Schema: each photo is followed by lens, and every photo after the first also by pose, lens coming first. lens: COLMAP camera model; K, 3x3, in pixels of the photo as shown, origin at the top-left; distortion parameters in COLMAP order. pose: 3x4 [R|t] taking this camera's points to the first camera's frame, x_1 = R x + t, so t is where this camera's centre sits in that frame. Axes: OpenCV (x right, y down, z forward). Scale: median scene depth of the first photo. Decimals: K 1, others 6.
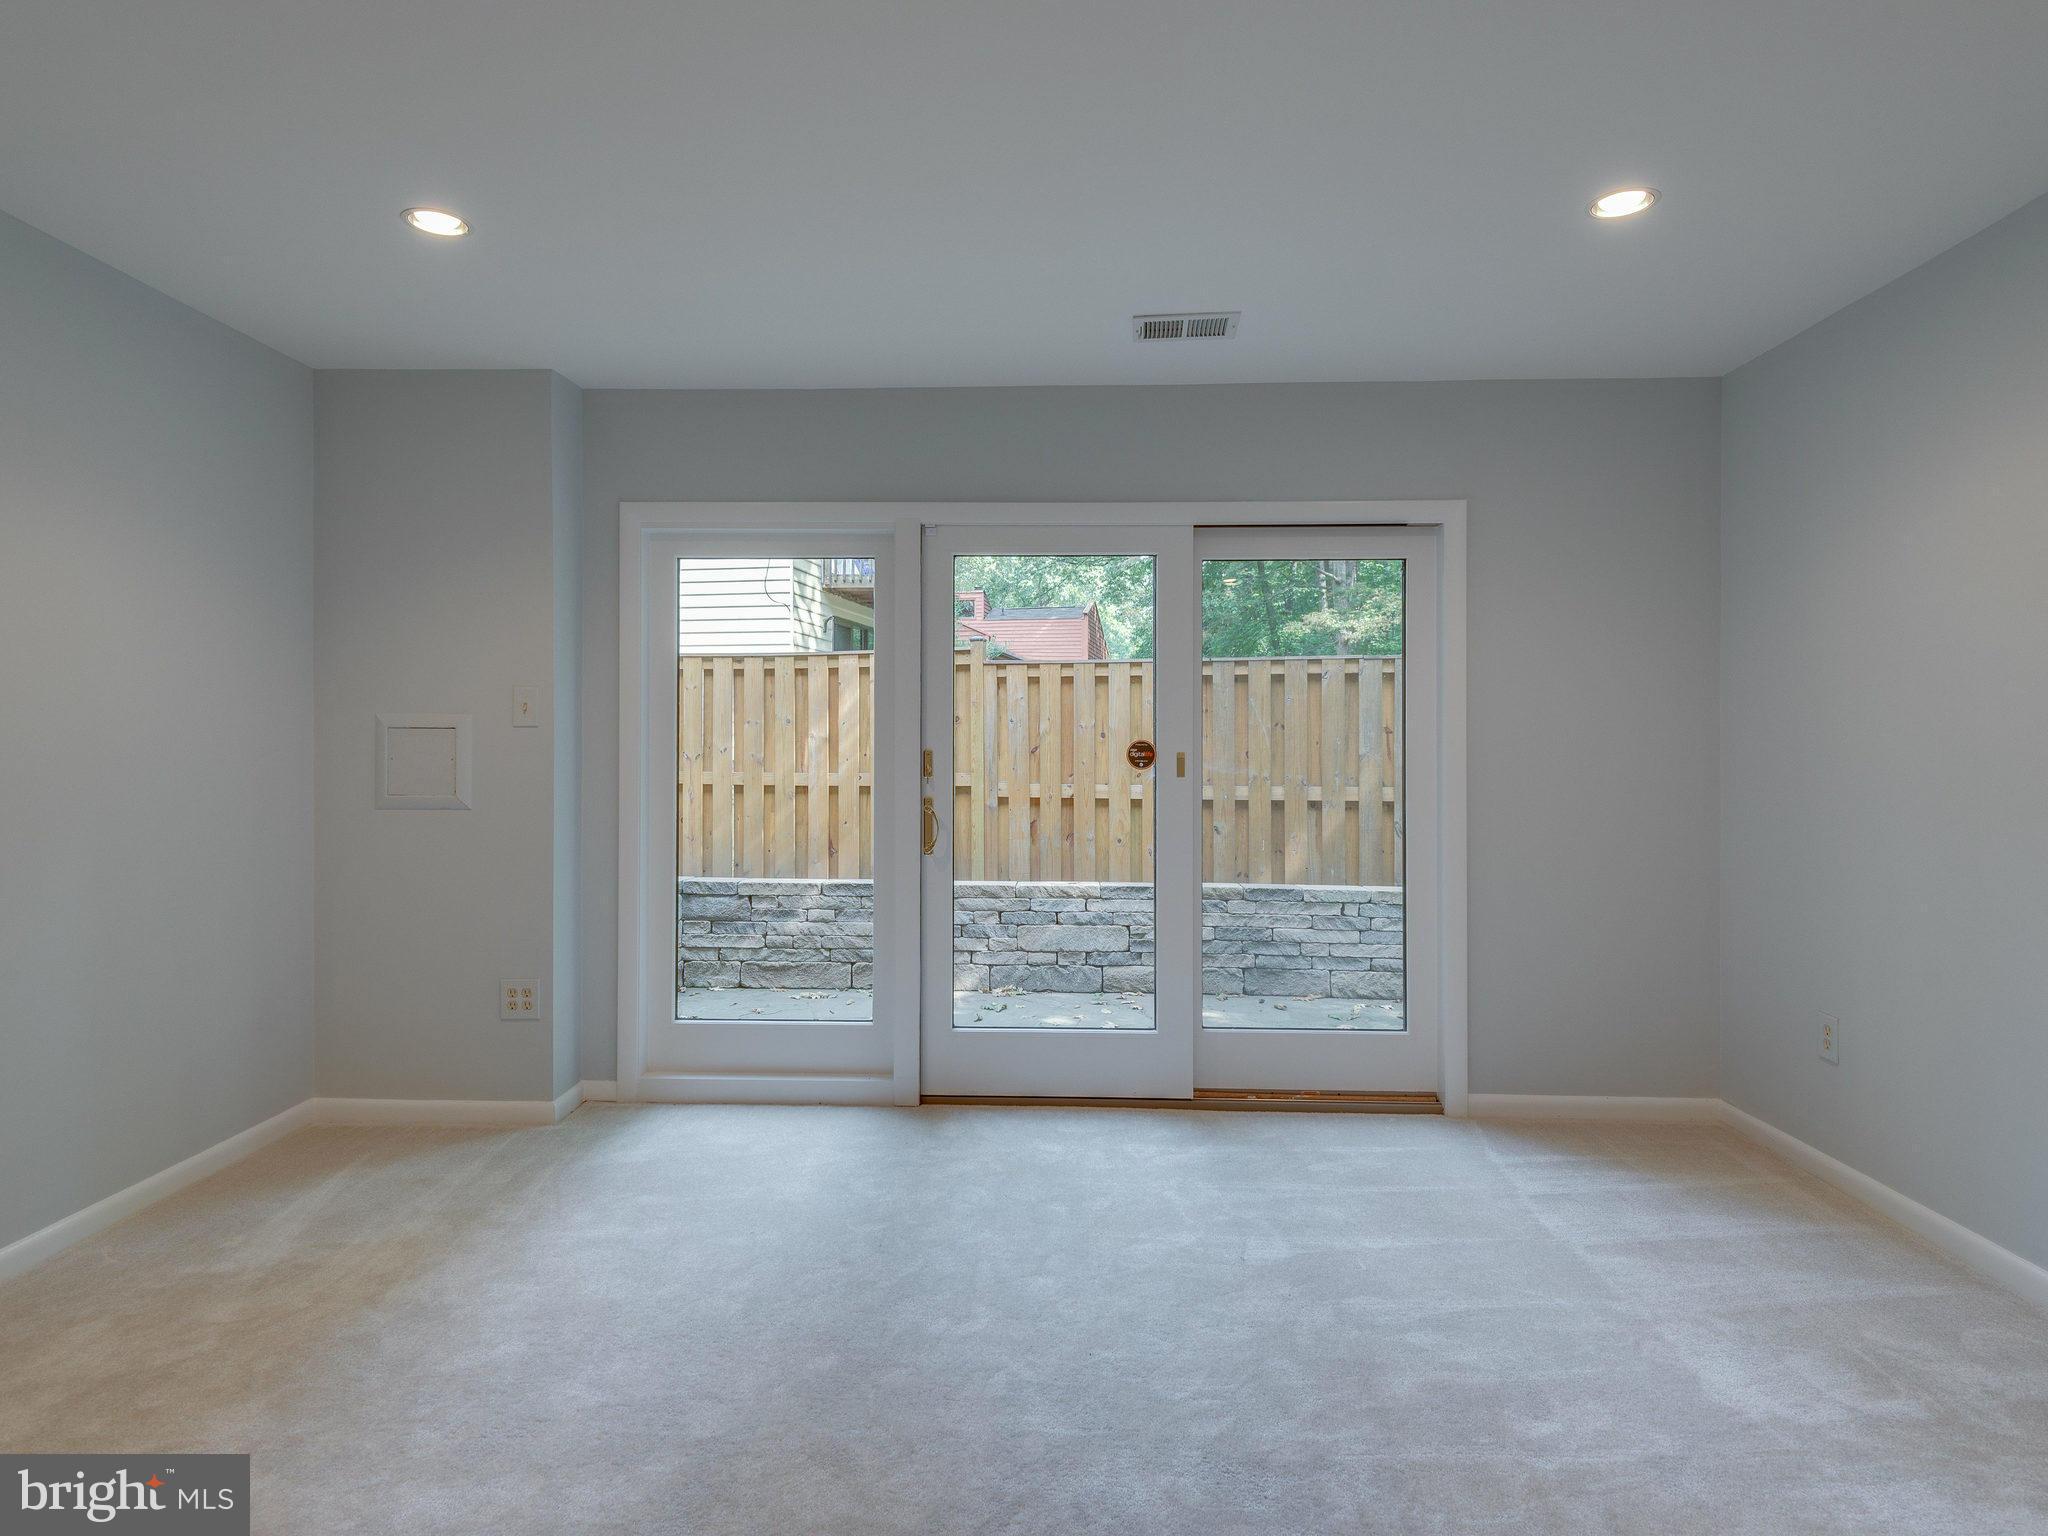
lens RADIAL K [[1096.9, 0, 1017.7], [0, 1096.9, 736.8], [0, 0, 1]] dist [0.036275, -0.026850]
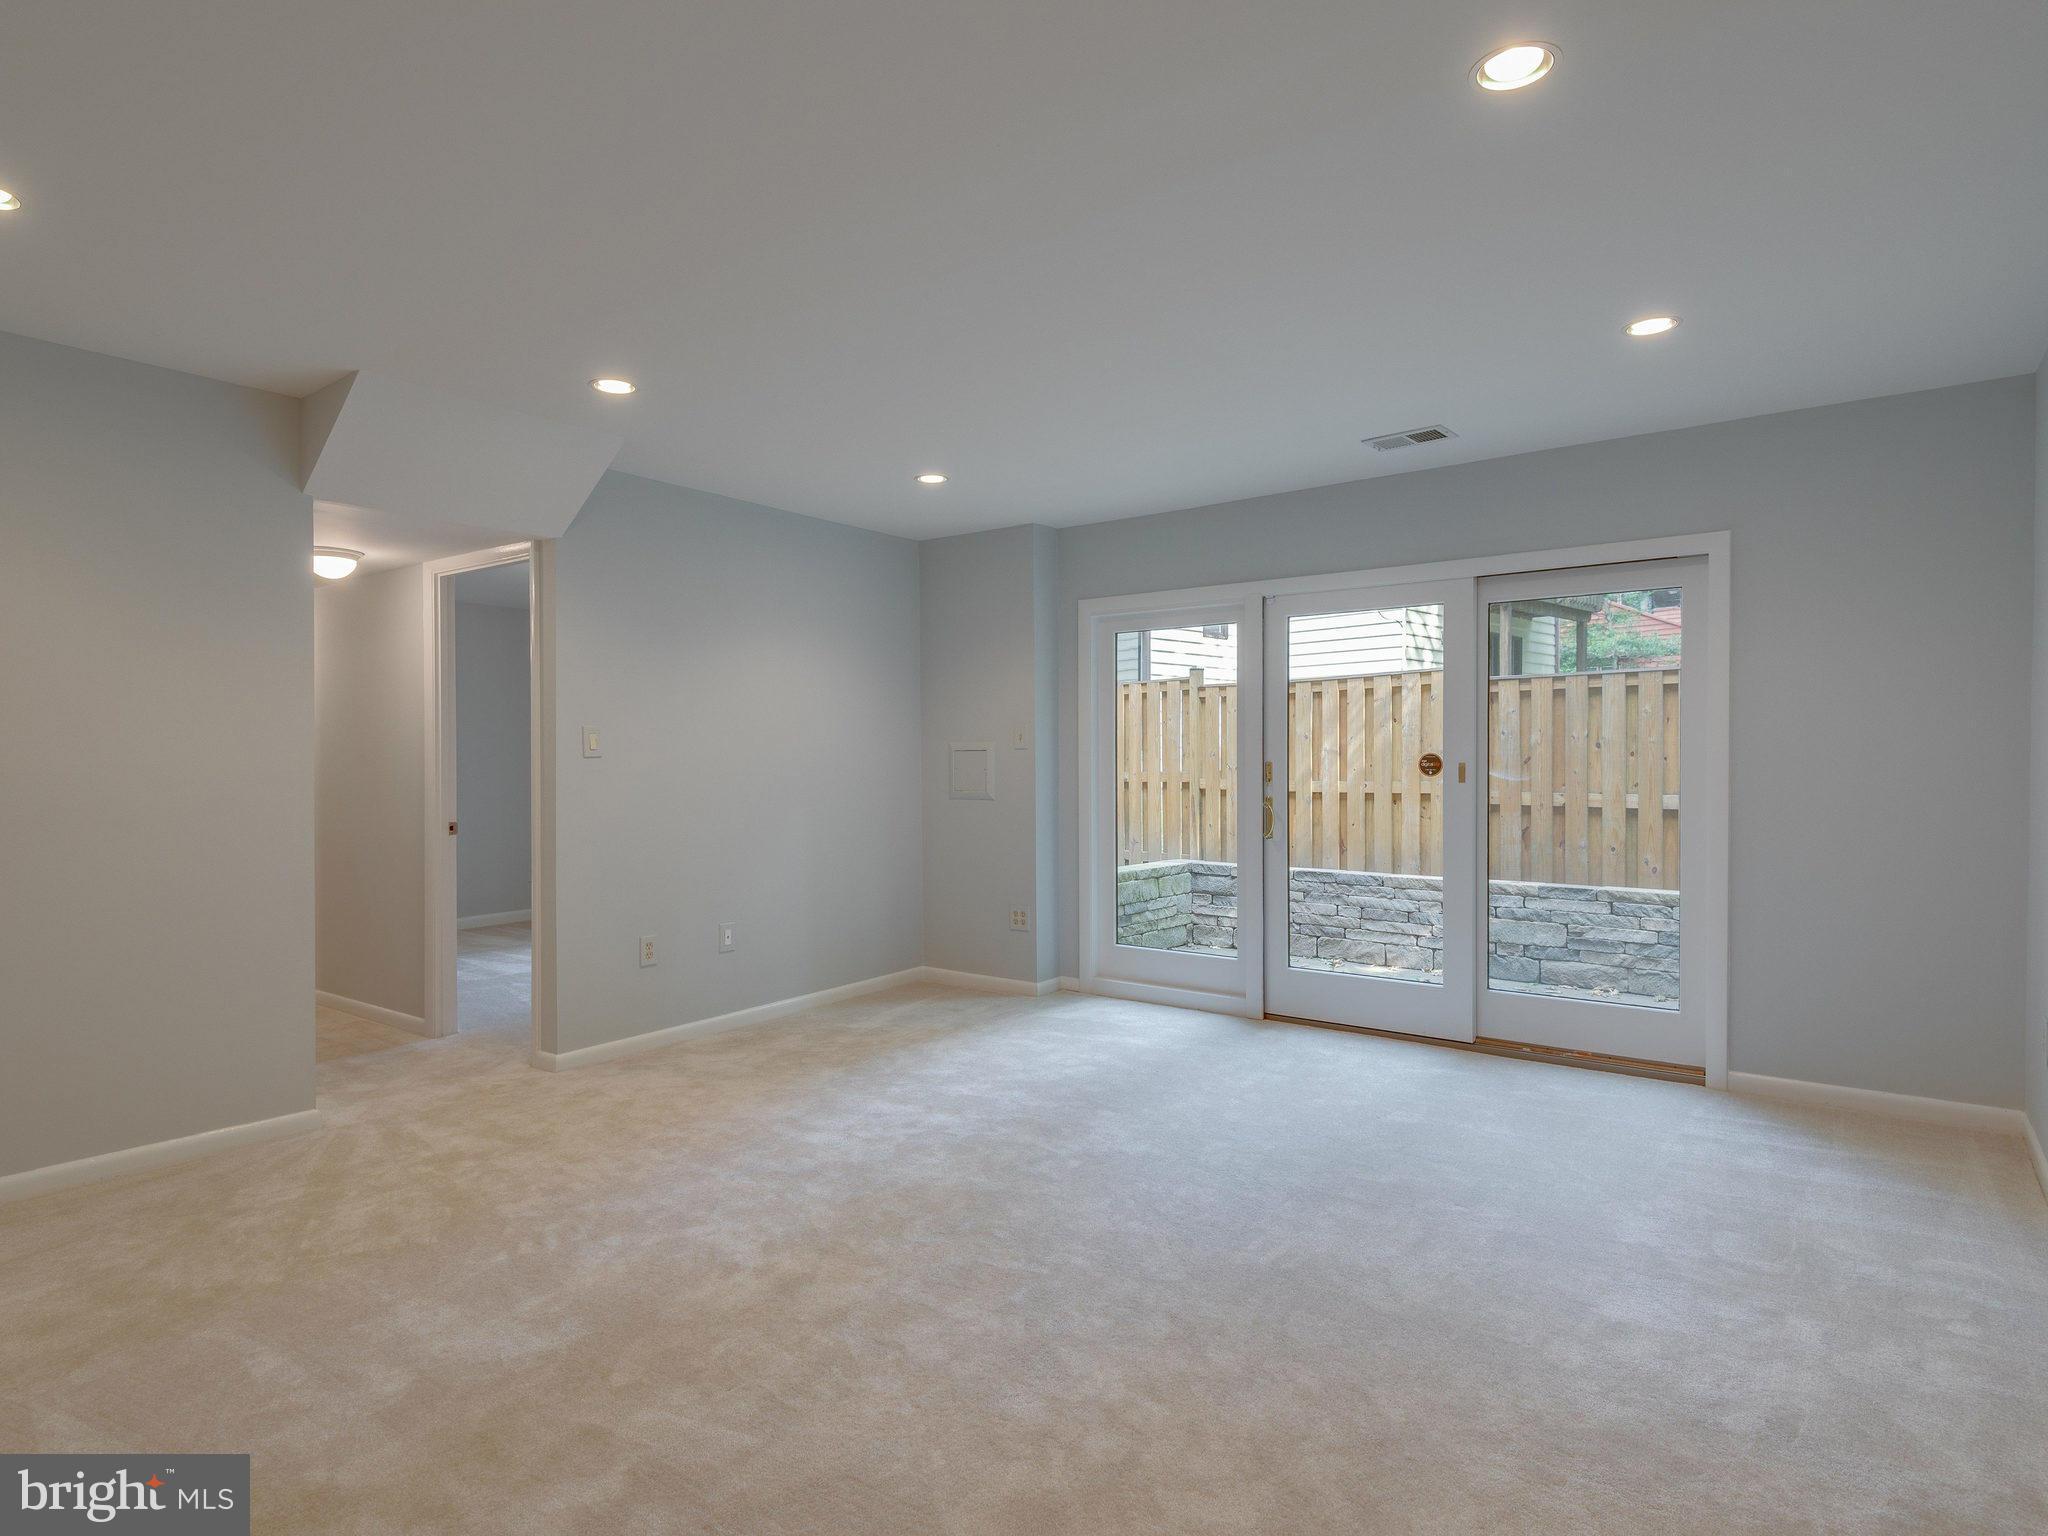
lens RADIAL K [[1116.7, 0, 1031.7], [0, 1116.7, 759.3], [0, 0, 1]] dist [0.042112, -0.035693]
pose [[0.823590, -0.007127, -0.567141, 0.296170], [0.012999, 0.999896, 0.006311, -0.002442], [0.567037, -0.012570, 0.823596, -0.198910]]
